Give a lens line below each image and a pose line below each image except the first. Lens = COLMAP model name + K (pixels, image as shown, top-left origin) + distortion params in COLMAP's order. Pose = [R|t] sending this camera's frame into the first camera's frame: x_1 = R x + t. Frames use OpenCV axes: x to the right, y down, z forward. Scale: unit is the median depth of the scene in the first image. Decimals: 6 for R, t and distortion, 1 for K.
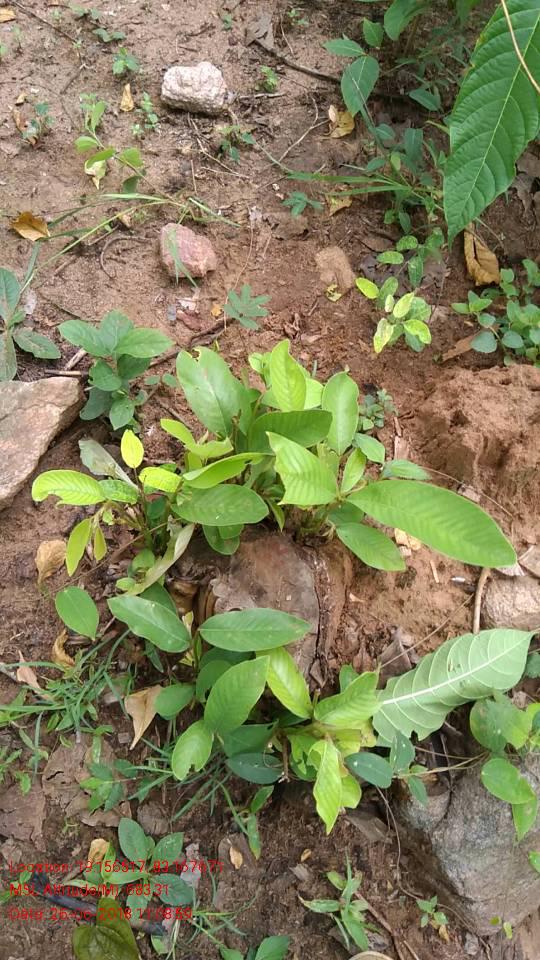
lens RADIAL K [[797.8, 0, 269.9], [0, 797.8, 502.6], [0, 0, 1]] dist [0.005651, -0.000242]
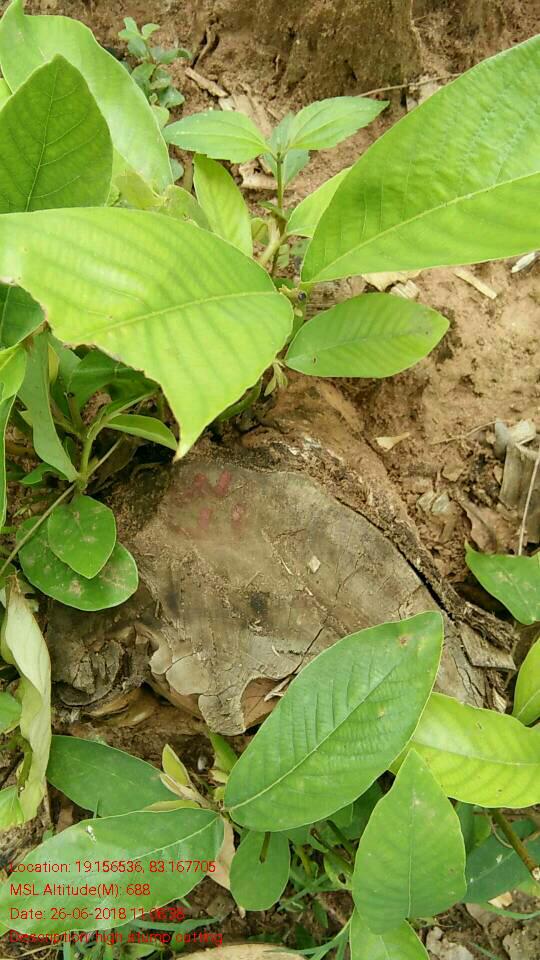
lens RADIAL K [[797.8, 0, 269.9], [0, 797.8, 502.6], [0, 0, 1]] dist [0.005651, -0.000242]
pose [[0.730237, -0.682287, 0.035189, 0.012672], [0.649057, 0.708906, 0.276003, -0.031531], [-0.213259, -0.178708, 0.960512, 0.556993]]
